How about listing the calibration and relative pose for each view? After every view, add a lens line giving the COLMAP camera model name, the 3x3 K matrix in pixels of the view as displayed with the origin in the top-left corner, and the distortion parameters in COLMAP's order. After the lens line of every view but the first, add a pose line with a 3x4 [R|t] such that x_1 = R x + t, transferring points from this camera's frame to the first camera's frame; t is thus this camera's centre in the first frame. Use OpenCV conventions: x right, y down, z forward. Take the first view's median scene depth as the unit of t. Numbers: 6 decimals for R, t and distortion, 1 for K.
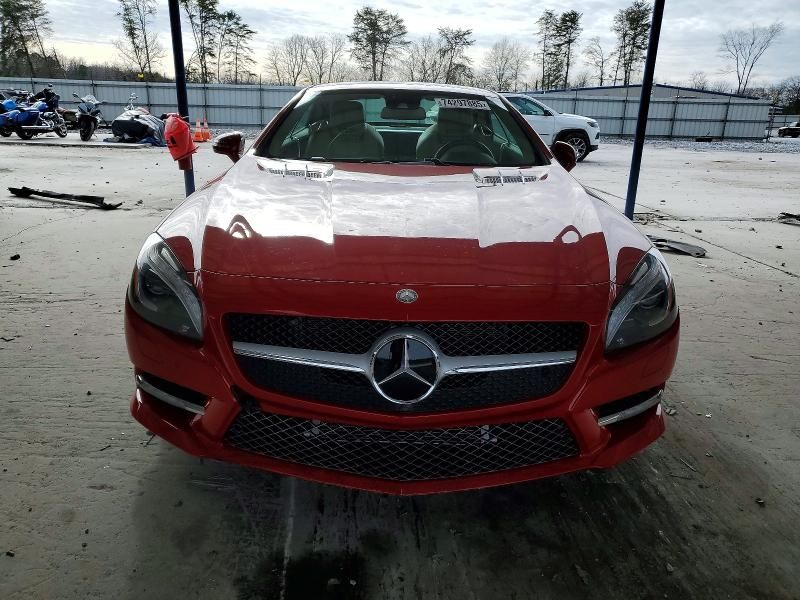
lens RADIAL K [[618.3, 0, 397.8], [0, 618.3, 286.8], [0, 0, 1]] dist [0.007368, 0.014837]
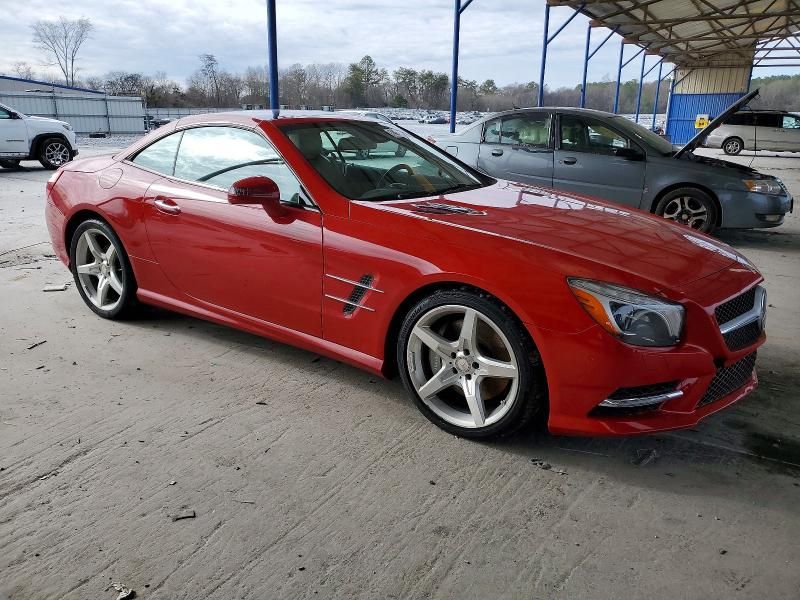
lens RADIAL K [[618.3, 0, 397.8], [0, 618.3, 286.8], [0, 0, 1]] dist [0.007368, 0.014837]
pose [[0.567519, -0.236980, 0.788519, -0.194932], [0.227367, 0.965552, 0.126542, -0.038134], [-0.791344, 0.107468, 0.601851, 0.078626]]
